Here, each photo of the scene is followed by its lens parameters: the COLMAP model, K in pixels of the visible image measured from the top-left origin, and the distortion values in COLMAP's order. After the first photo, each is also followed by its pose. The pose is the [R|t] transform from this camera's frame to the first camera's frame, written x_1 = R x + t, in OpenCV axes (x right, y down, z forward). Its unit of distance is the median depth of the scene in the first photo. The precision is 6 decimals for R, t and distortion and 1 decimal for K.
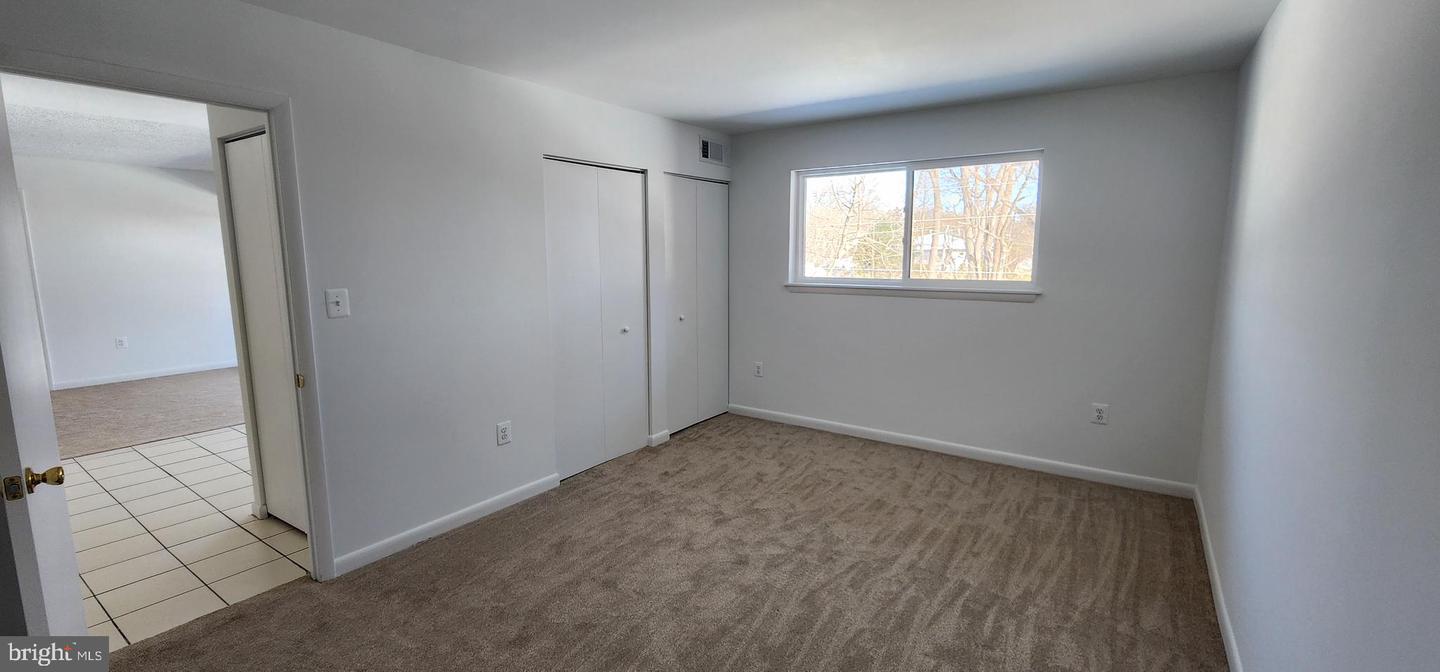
lens RADIAL K [[593.1, 0, 724.1], [0, 593.1, 335.6], [0, 0, 1]] dist [0.000098, 0.000452]
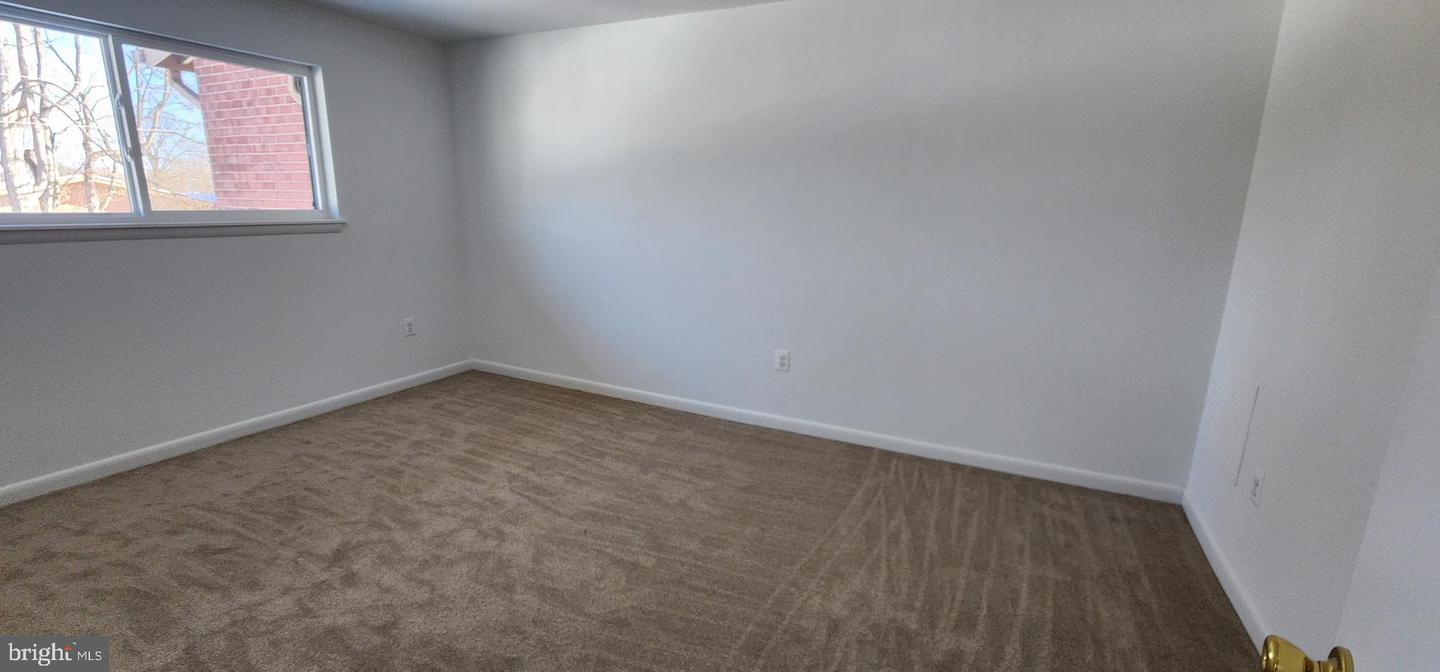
lens RADIAL K [[605.7, 0, 724.3], [0, 605.7, 332.7], [0, 0, 1]] dist [0.001753, 0.000039]
pose [[-0.156282, -0.211057, 0.964899, -0.646916], [0.121419, 0.965389, 0.230830, -0.056620], [-0.980221, 0.153232, -0.125247, 0.624660]]
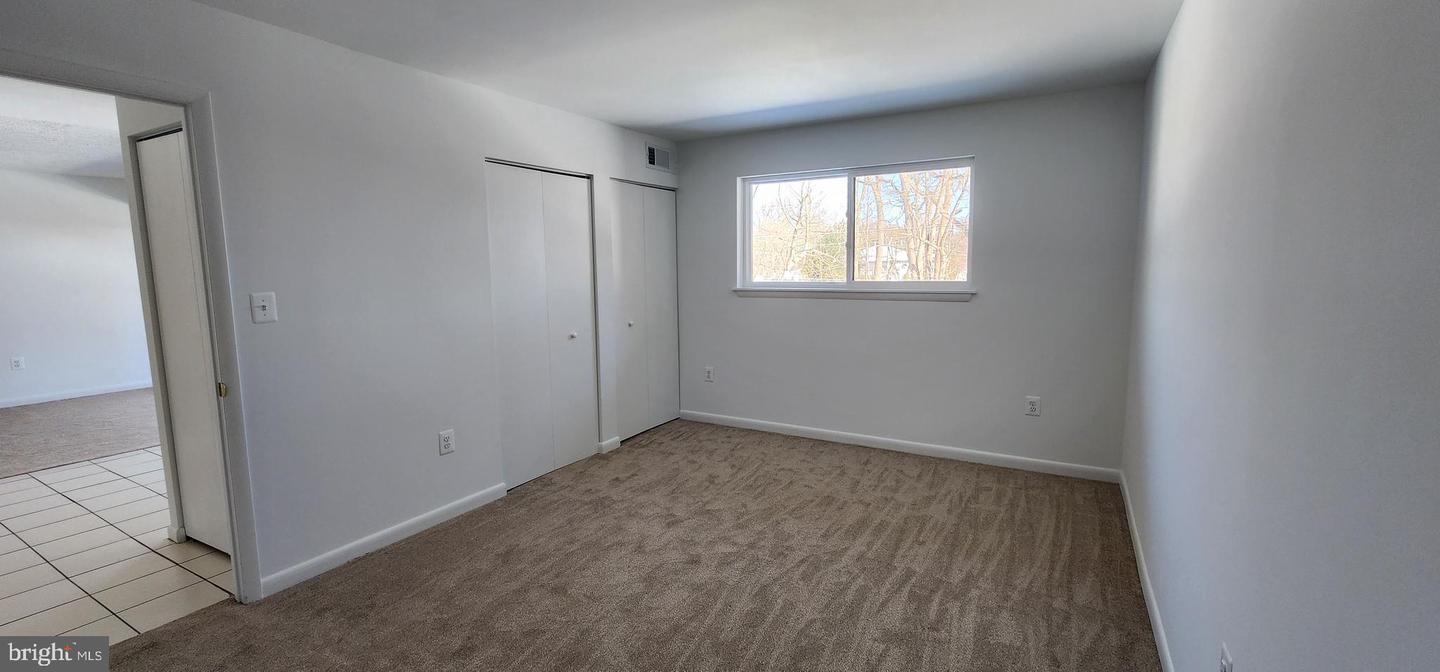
lens RADIAL K [[591.1, 0, 724.2], [0, 591.1, 336.0], [0, 0, 1]] dist [-0.000451, 0.000269]
pose [[0.996542, -0.018418, 0.081019, 0.005888], [0.020124, 0.999592, -0.020294, 0.020339], [-0.080612, 0.021854, 0.996506, -0.002661]]
